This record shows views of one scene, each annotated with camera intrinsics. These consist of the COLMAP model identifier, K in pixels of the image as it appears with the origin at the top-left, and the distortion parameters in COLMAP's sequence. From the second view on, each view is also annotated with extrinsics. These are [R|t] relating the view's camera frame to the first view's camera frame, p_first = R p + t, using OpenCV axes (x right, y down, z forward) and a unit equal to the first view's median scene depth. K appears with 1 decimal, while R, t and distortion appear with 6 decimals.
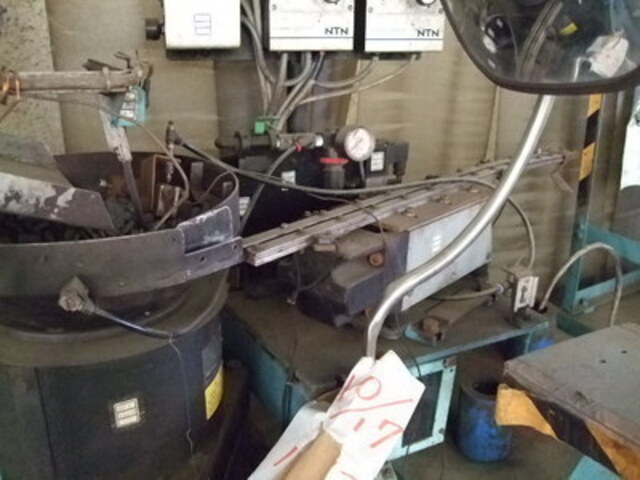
lens RADIAL K [[677.0, 0, 320.0], [0, 677.0, 240.0], [0, 0, 1]] dist [-0.061998, 0.001795]
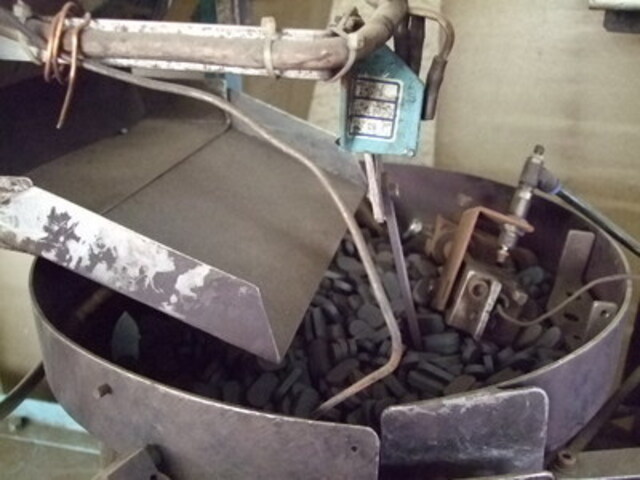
lens RADIAL K [[677.0, 0, 320.0], [0, 677.0, 240.0], [0, 0, 1]] dist [-0.061998, 0.001795]
pose [[0.722753, 0.254740, -0.642445, 0.004153], [-0.230940, 0.965175, 0.122899, -0.175610], [0.651379, 0.059541, 0.756413, 0.681816]]
